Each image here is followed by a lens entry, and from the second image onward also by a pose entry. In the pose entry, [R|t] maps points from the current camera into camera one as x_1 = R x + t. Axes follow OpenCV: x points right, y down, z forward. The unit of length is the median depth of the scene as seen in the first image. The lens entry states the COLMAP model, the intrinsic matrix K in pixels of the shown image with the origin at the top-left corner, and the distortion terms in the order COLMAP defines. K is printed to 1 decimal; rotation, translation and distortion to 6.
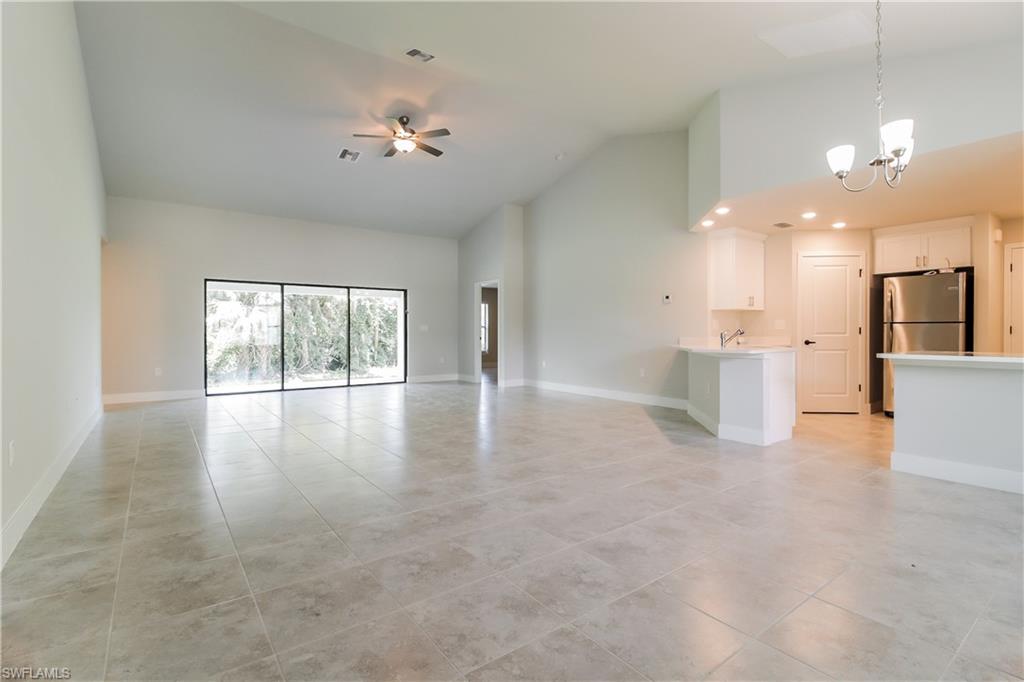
lens RADIAL K [[472.6, 0, 507.0], [0, 472.6, 340.9], [0, 0, 1]] dist [0.011992, -0.000089]
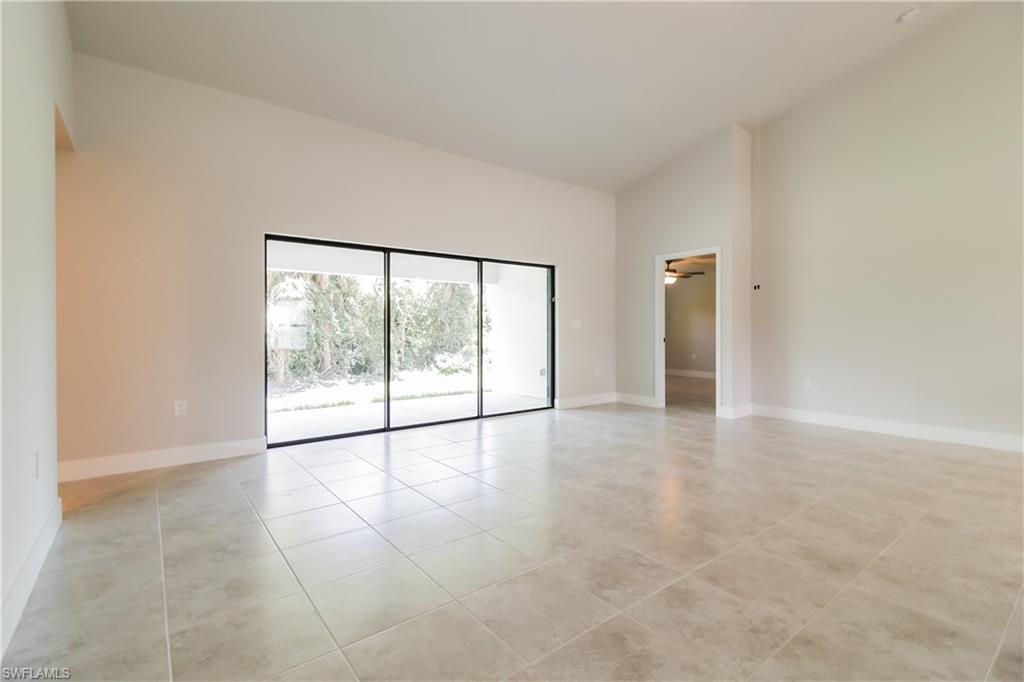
lens RADIAL K [[472.6, 0, 517.1], [0, 472.6, 334.5], [0, 0, 1]] dist [0.011992, -0.000089]
pose [[0.999663, -0.001328, 0.025927, -0.102071], [0.001625, 0.999933, -0.011426, -0.002315], [-0.025910, 0.011464, 0.999599, 0.126565]]
